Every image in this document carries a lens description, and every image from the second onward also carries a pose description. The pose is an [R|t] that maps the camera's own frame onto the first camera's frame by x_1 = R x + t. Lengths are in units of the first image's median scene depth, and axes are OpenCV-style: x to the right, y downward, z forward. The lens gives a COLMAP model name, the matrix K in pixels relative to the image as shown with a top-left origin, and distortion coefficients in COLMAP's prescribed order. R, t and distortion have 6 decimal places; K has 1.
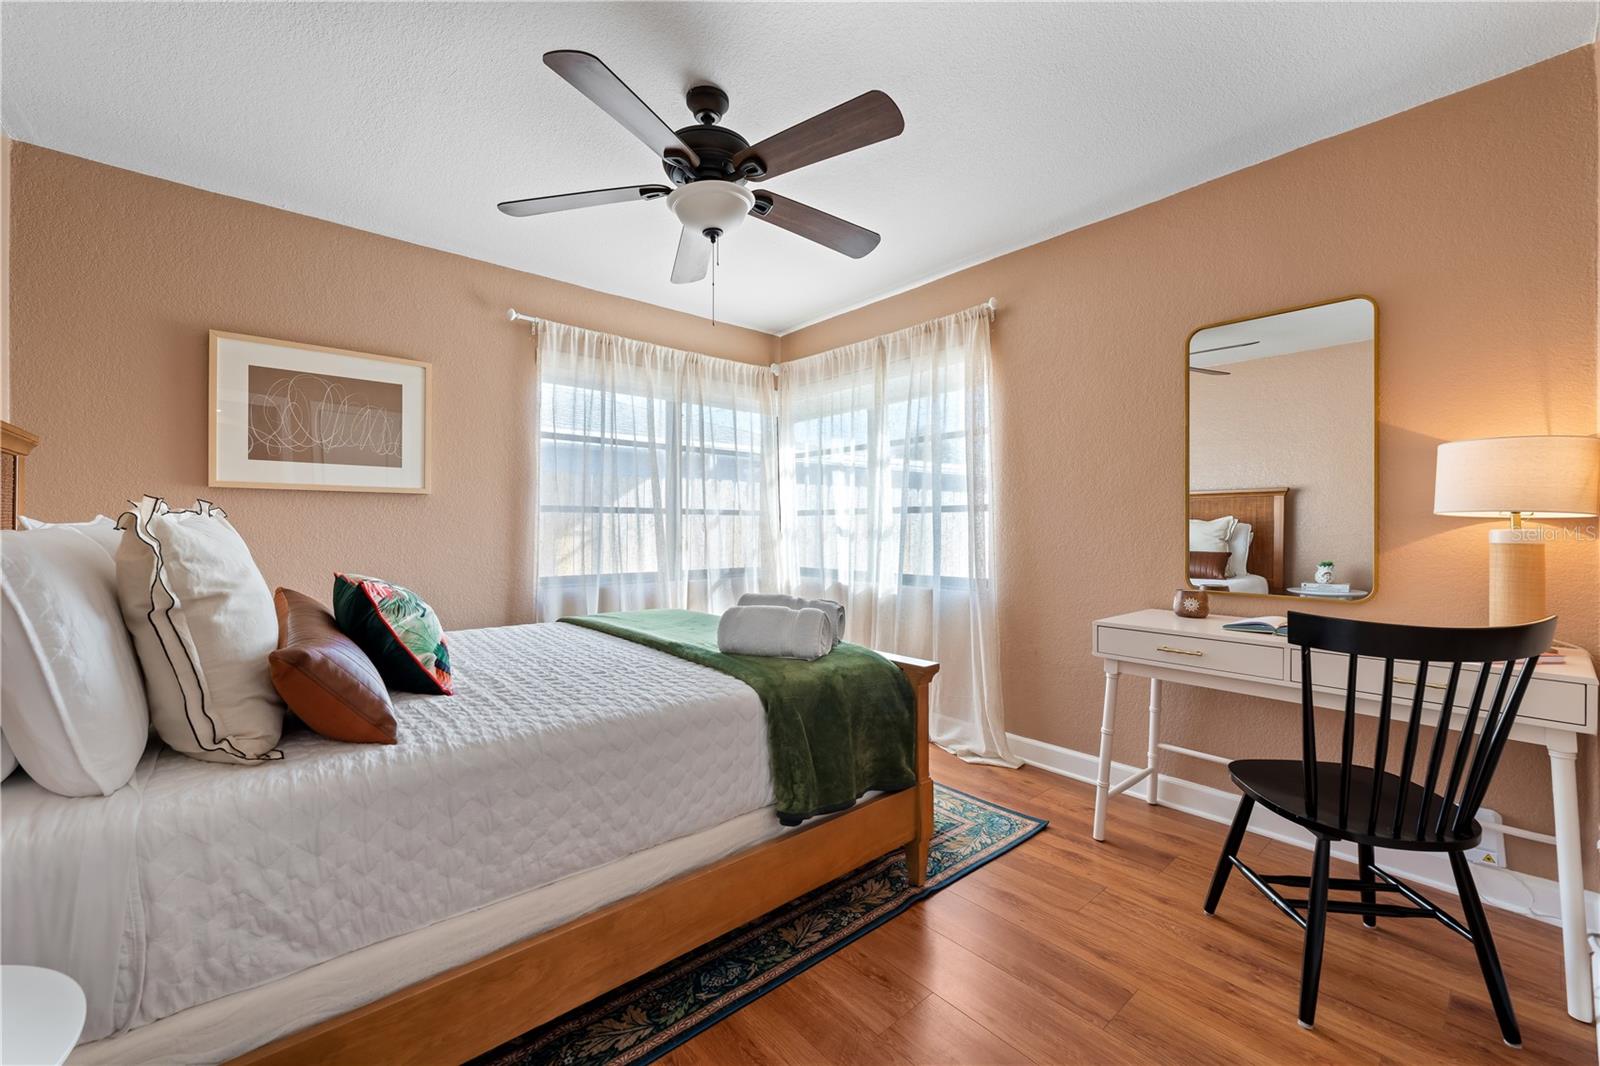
lens RADIAL K [[652.7, 0, 795.8], [0, 652.7, 525.9], [0, 0, 1]] dist [0.001609, -0.000794]
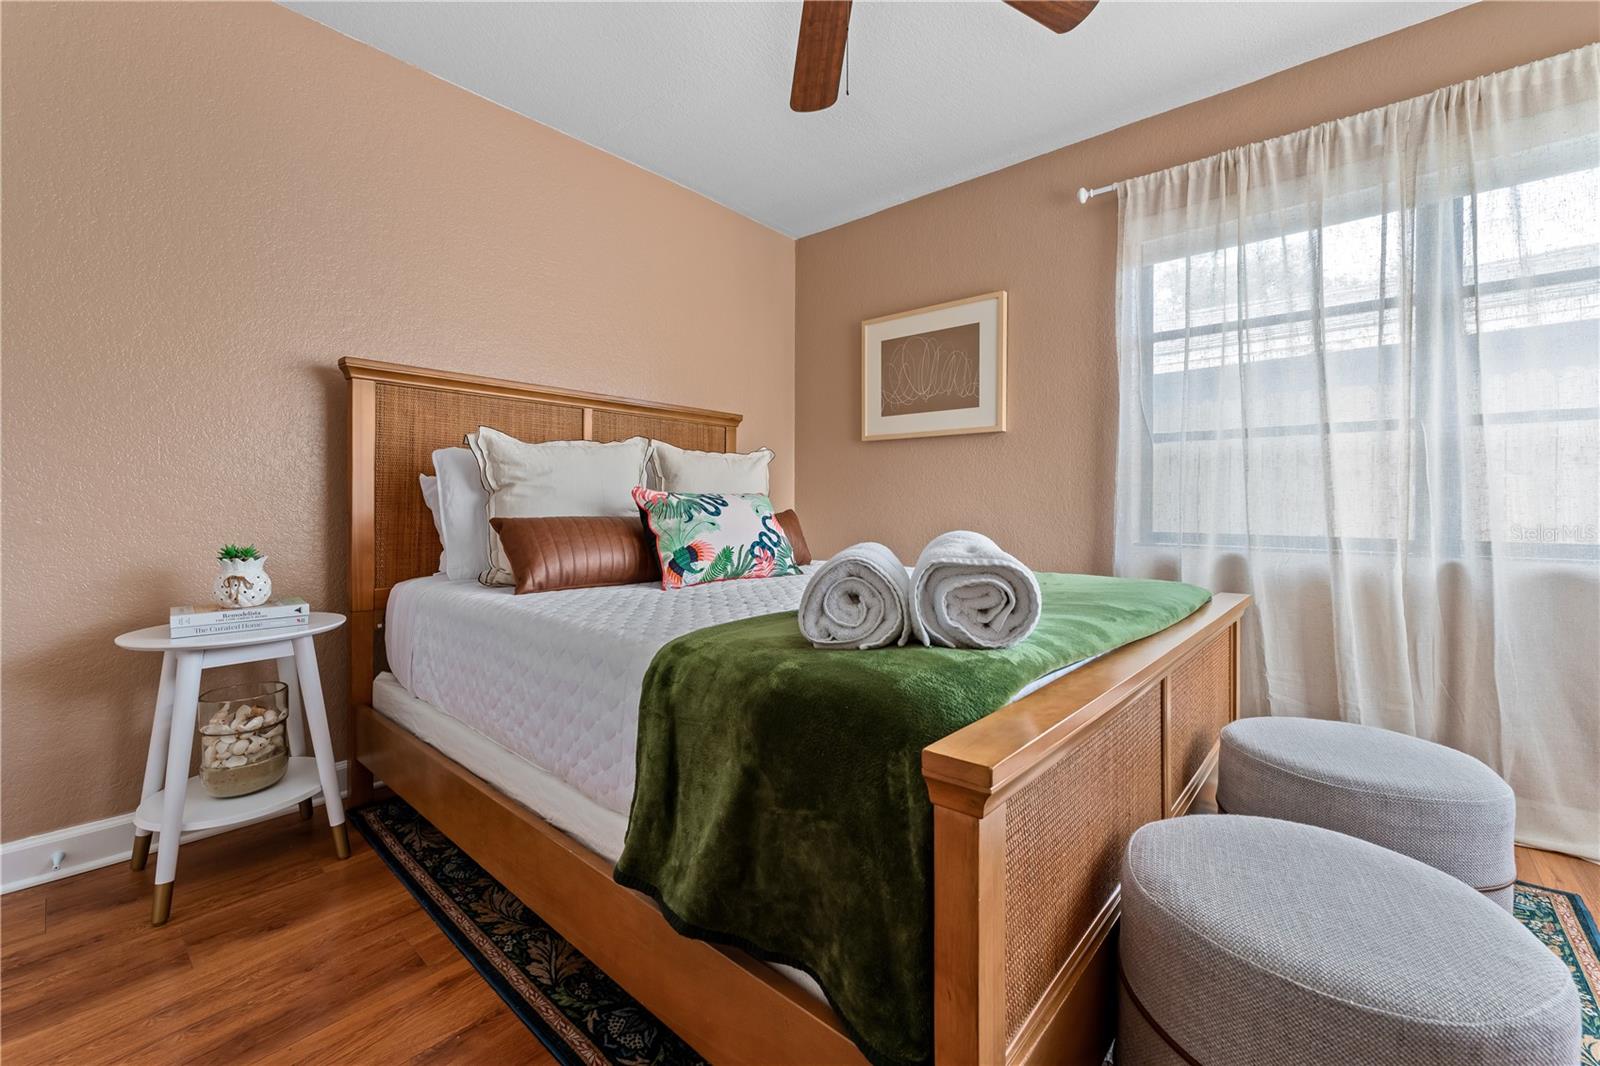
lens RADIAL K [[652.7, 0, 778.9], [0, 652.7, 504.7], [0, 0, 1]] dist [0.001609, -0.000794]
pose [[0.129919, 0.000717, -0.991524, 0.370119], [-0.006993, 0.999976, -0.000193, 0.067008], [0.991500, 0.006959, 0.129921, 0.638268]]
